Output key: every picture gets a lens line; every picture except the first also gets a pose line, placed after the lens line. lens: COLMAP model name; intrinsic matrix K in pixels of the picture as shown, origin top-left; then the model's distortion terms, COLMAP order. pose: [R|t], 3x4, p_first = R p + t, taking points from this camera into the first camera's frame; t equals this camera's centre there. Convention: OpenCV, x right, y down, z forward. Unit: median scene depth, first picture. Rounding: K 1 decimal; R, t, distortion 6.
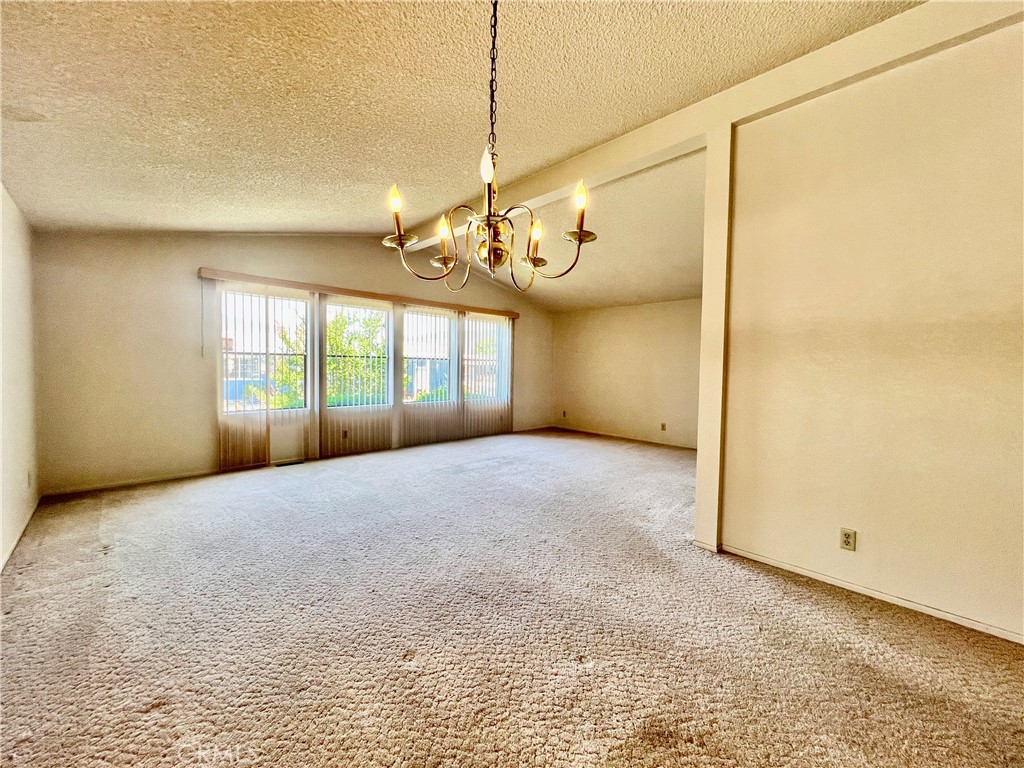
lens RADIAL K [[411.5, 0, 508.3], [0, 411.5, 386.5], [0, 0, 1]] dist [-0.000286, 0.000002]
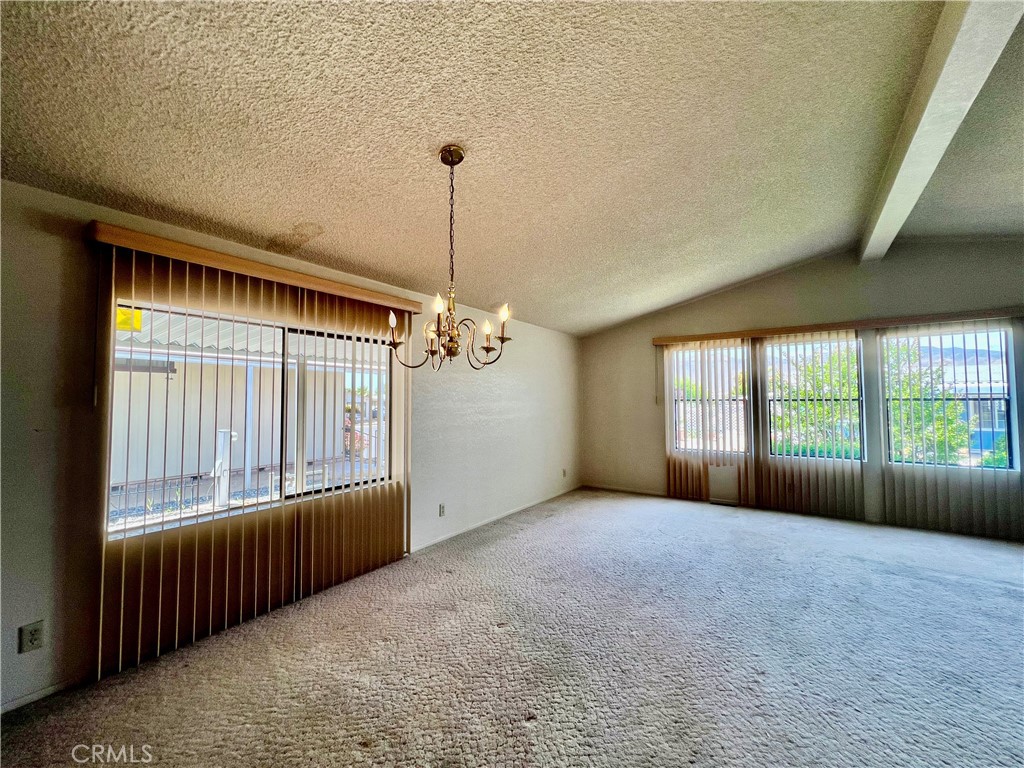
lens RADIAL K [[411.3, 0, 510.9], [0, 411.3, 383.5], [0, 0, 1]] dist [-0.000392, 0.000886]
pose [[0.189265, -0.061592, -0.979993, 0.436871], [-0.040450, 0.996695, -0.070454, -0.025649], [0.981093, 0.052975, 0.186148, 0.265199]]
